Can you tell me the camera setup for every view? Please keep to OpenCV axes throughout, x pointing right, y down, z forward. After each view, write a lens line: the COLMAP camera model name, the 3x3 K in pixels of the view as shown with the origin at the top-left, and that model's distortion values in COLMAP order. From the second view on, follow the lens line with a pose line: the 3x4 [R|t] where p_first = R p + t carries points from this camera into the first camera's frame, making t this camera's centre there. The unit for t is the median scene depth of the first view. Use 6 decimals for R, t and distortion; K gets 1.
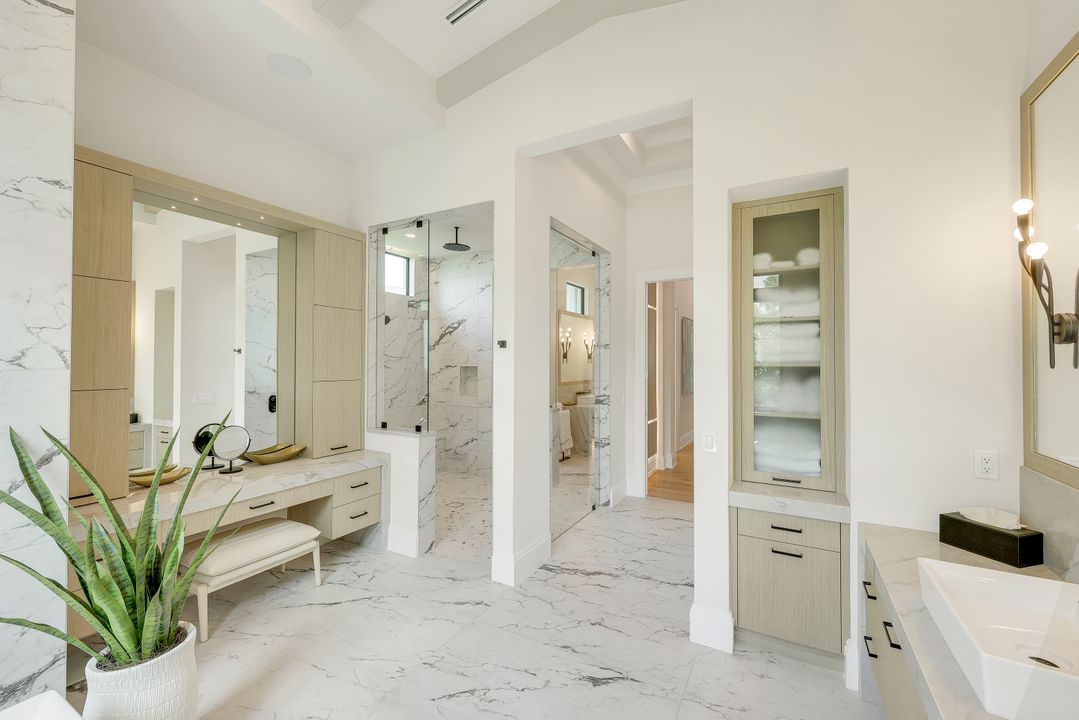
lens RADIAL K [[435.1, 0, 545.5], [0, 435.1, 357.5], [0, 0, 1]] dist [-0.000730, 0.000237]
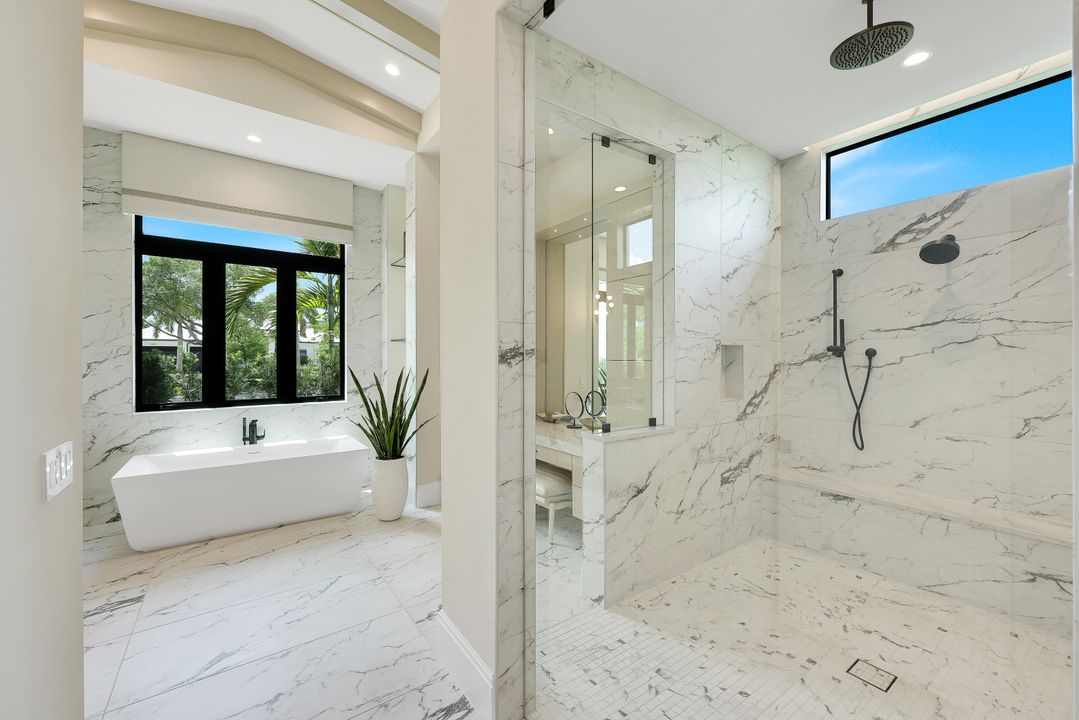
lens RADIAL K [[435.1, 0, 535.9], [0, 435.1, 358.2], [0, 0, 1]] dist [-0.000730, 0.000237]
pose [[-0.438214, -0.004307, -0.898860, 0.503753], [0.011025, 0.999888, -0.010166, 0.068817], [0.898803, -0.014365, -0.438117, 1.512090]]
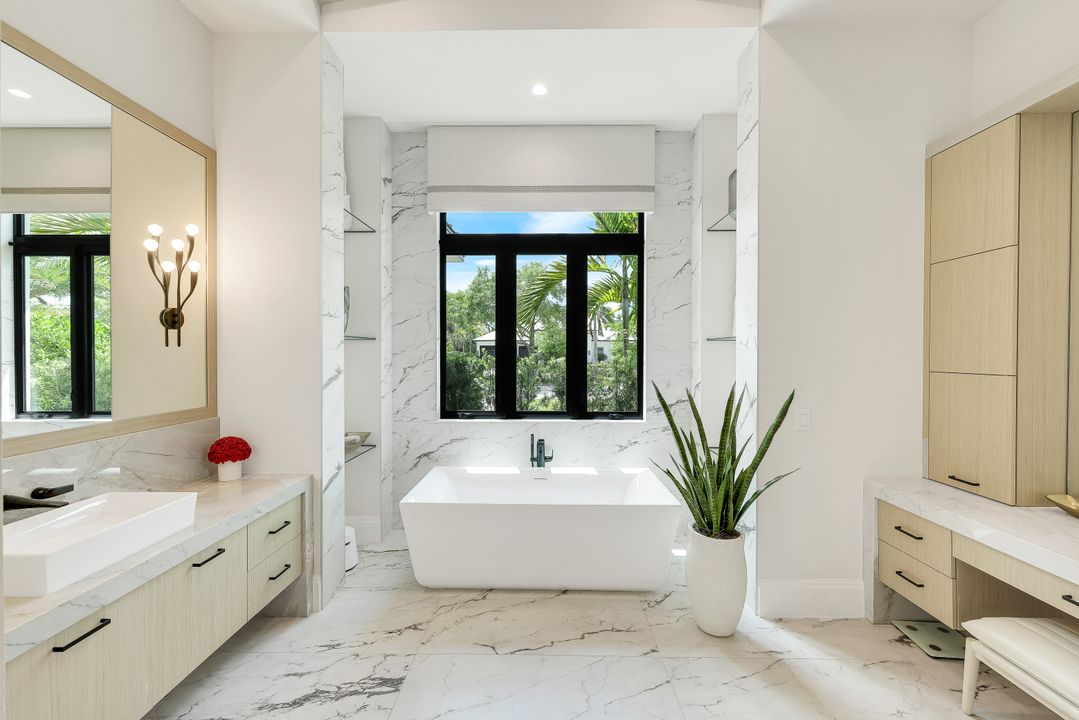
lens RADIAL K [[435.1, 0, 540.3], [0, 435.1, 356.9], [0, 0, 1]] dist [-0.000730, 0.000237]
pose [[-0.883775, -0.003091, -0.467901, 0.059756], [0.000571, 0.999970, -0.007683, 0.019968], [0.467911, -0.007057, -0.883747, 0.942884]]
